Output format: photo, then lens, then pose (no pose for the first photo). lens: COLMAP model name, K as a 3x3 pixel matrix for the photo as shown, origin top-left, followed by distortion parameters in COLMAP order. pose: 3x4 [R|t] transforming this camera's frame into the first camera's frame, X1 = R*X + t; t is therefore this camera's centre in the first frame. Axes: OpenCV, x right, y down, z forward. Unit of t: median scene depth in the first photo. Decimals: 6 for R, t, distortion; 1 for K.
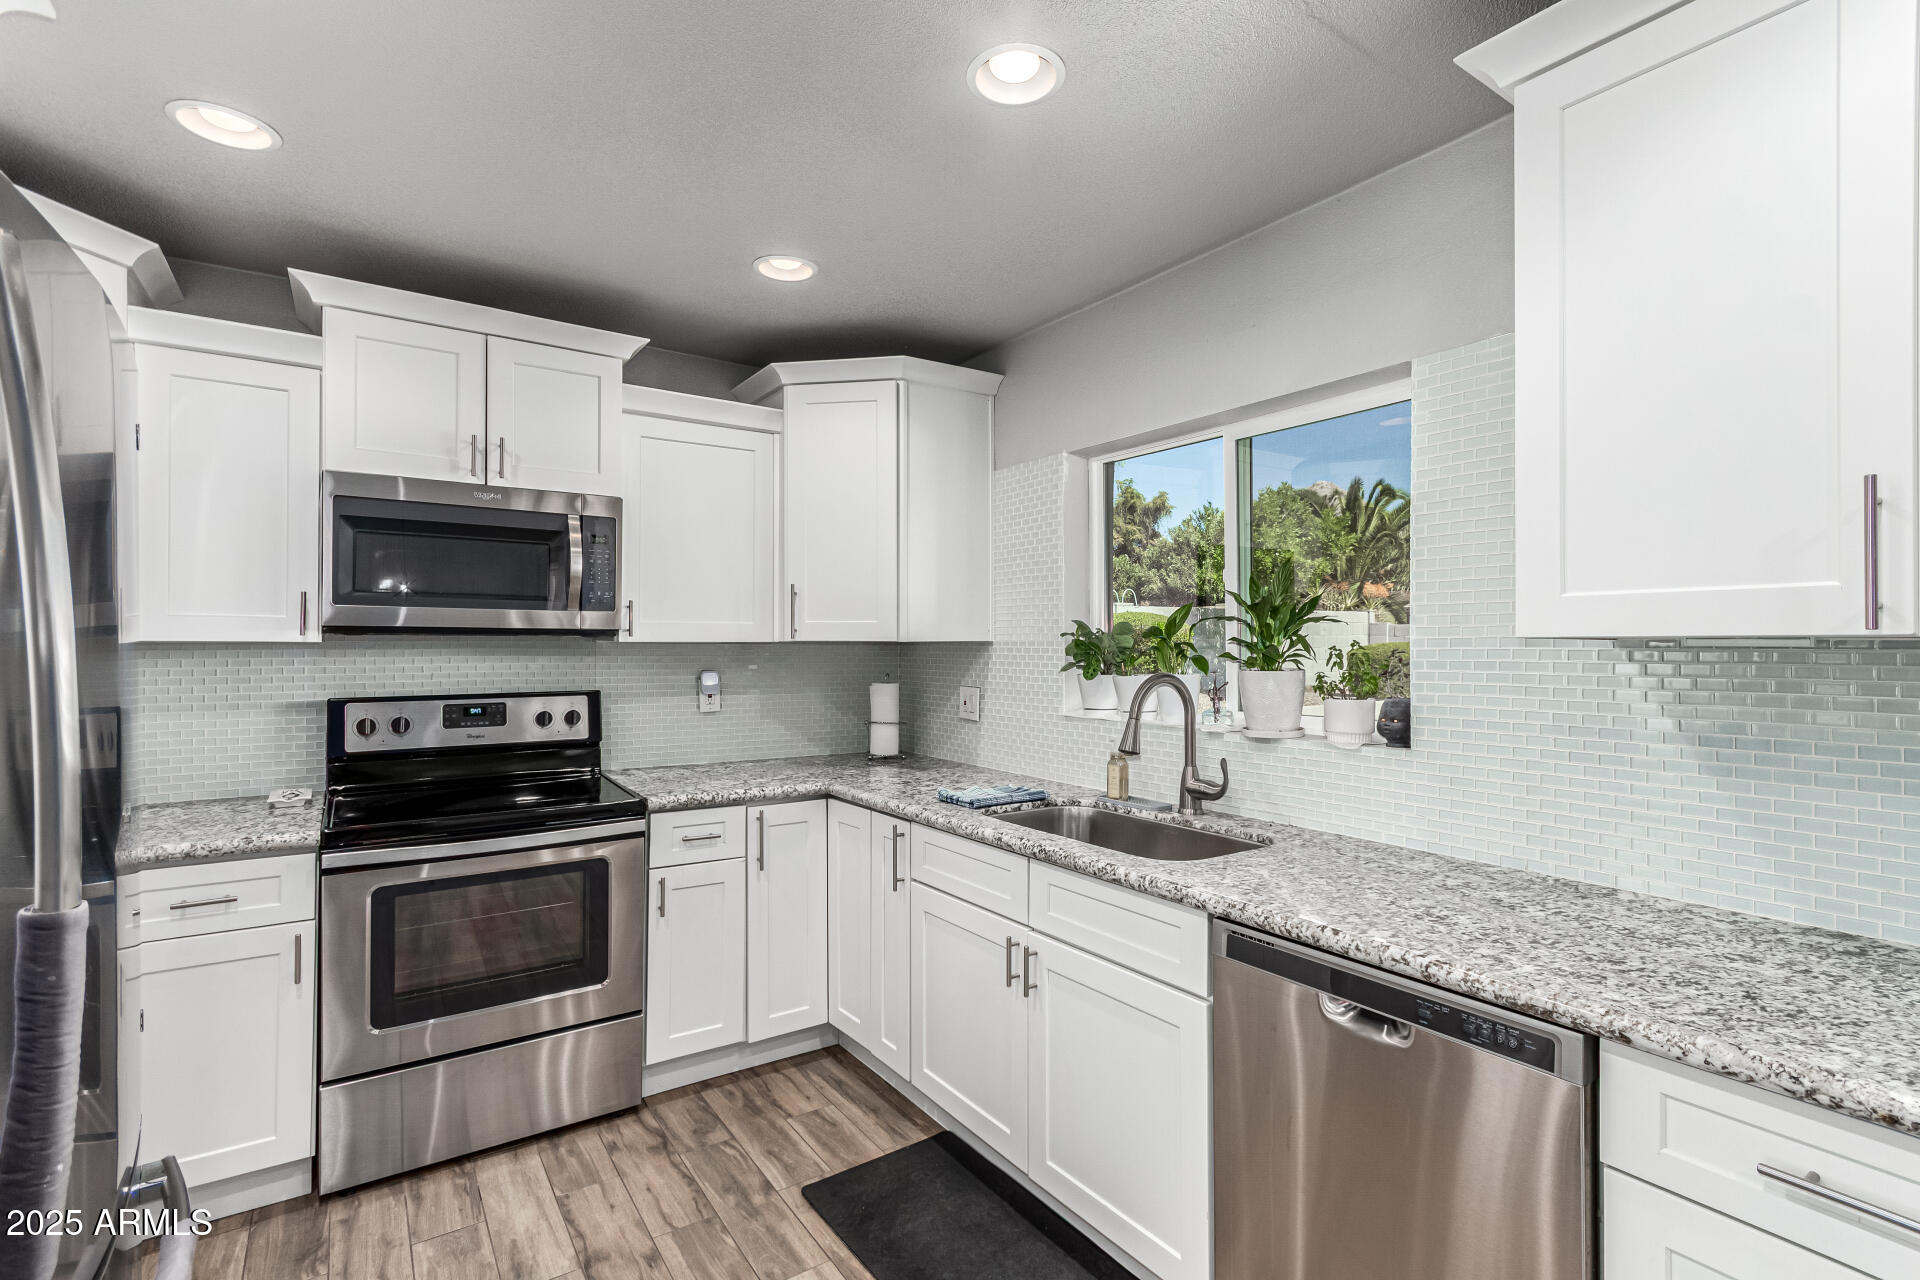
lens RADIAL K [[890.3, 0, 961.9], [0, 890.3, 642.4], [0, 0, 1]] dist [0.000183, -0.000030]
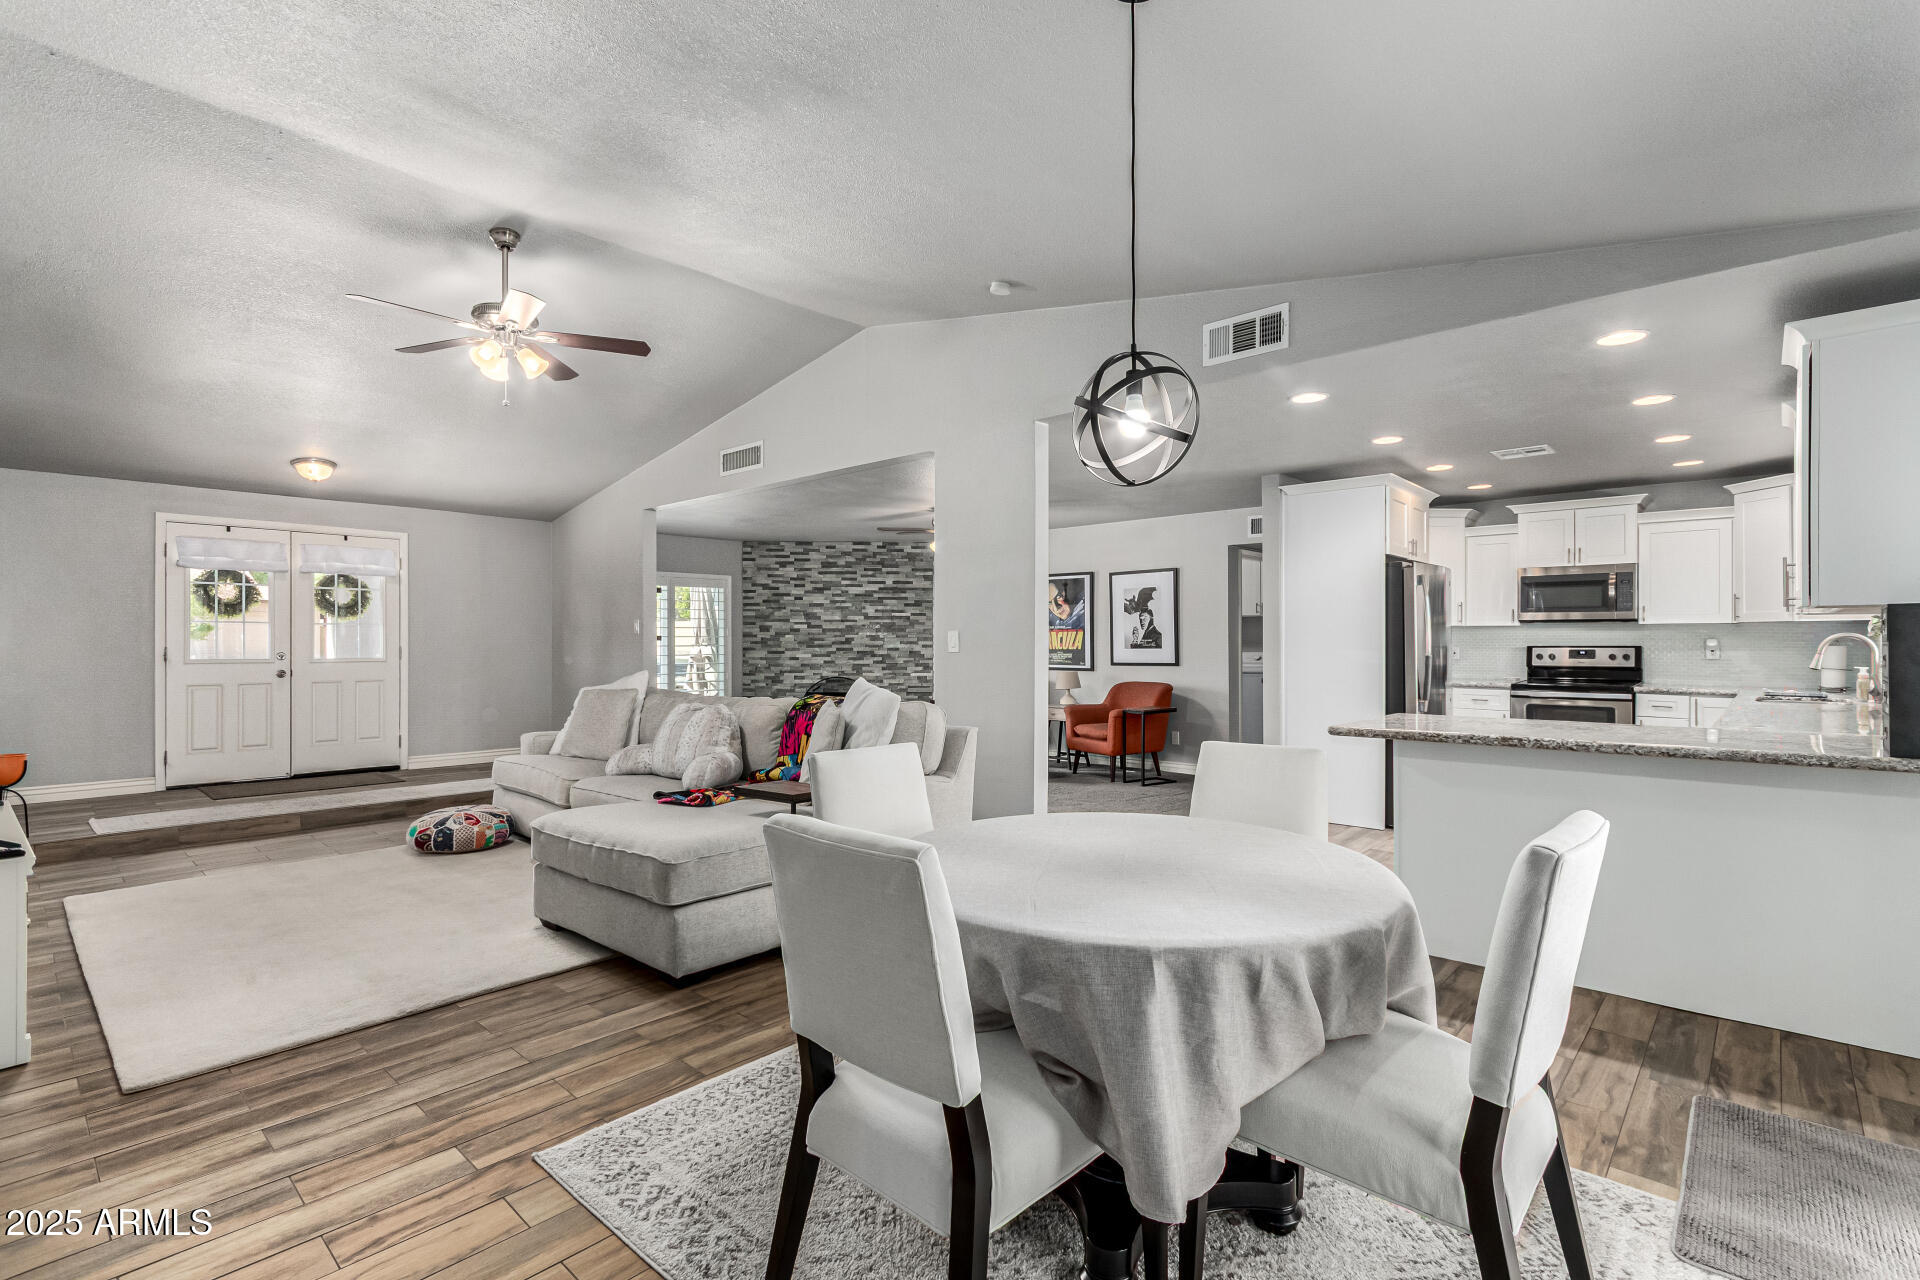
lens RADIAL K [[890.3, 0, 972.3], [0, 890.3, 637.0], [0, 0, 1]] dist [0.000183, -0.000030]
pose [[0.230155, -0.004235, -0.973145, 1.516530], [0.003535, 0.999988, -0.003516, 0.036700], [0.973148, -0.002631, 0.230167, -1.263526]]
